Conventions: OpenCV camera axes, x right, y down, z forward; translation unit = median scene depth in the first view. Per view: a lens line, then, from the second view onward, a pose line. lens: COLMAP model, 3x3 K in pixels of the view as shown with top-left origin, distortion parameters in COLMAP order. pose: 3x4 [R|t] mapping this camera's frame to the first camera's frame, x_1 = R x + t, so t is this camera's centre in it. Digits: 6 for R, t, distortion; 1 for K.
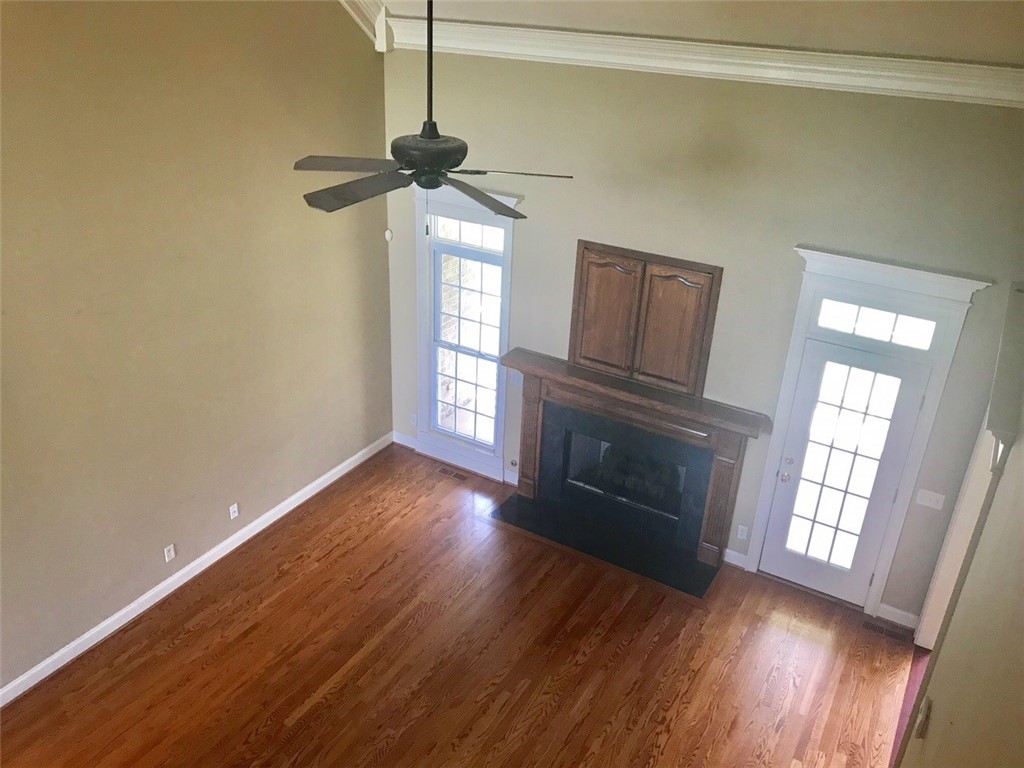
lens RADIAL K [[835.8, 0, 512.0], [0, 835.8, 384.0], [0, 0, 1]] dist [0.006192, -0.011247]
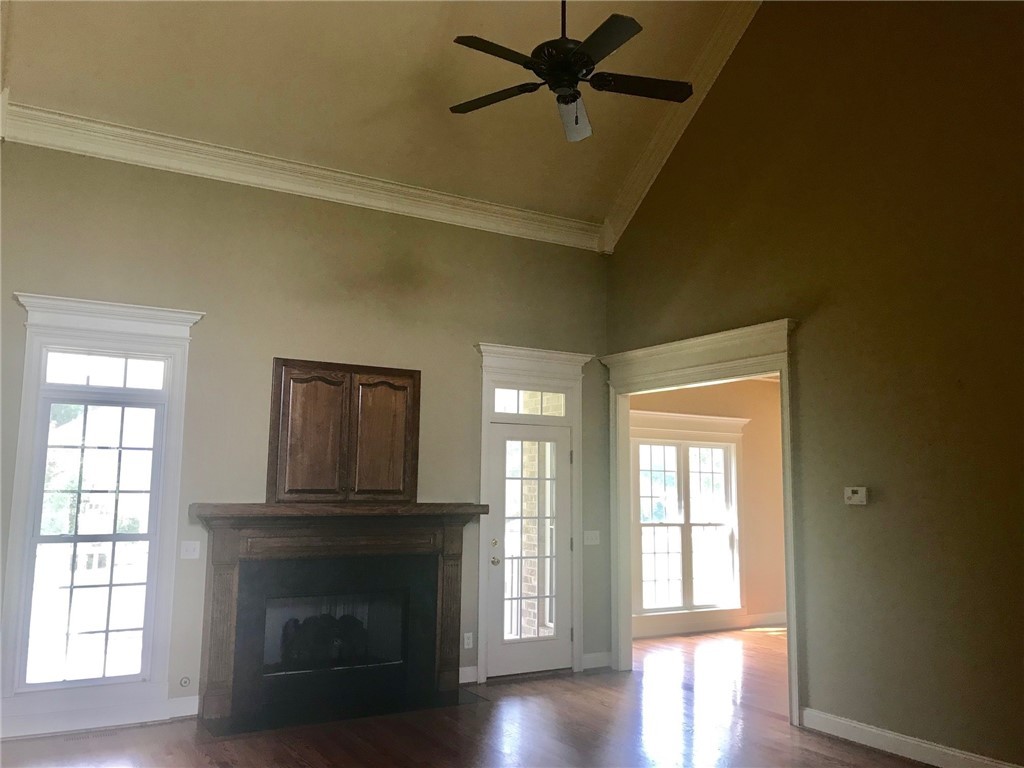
lens RADIAL K [[835.8, 0, 512.0], [0, 835.8, 384.0], [0, 0, 1]] dist [0.006192, -0.011247]
pose [[0.460893, 0.087834, 0.883098, -0.621870], [0.404239, 0.865085, -0.297017, 0.237518], [-0.790043, 0.493876, 0.363206, 0.468713]]
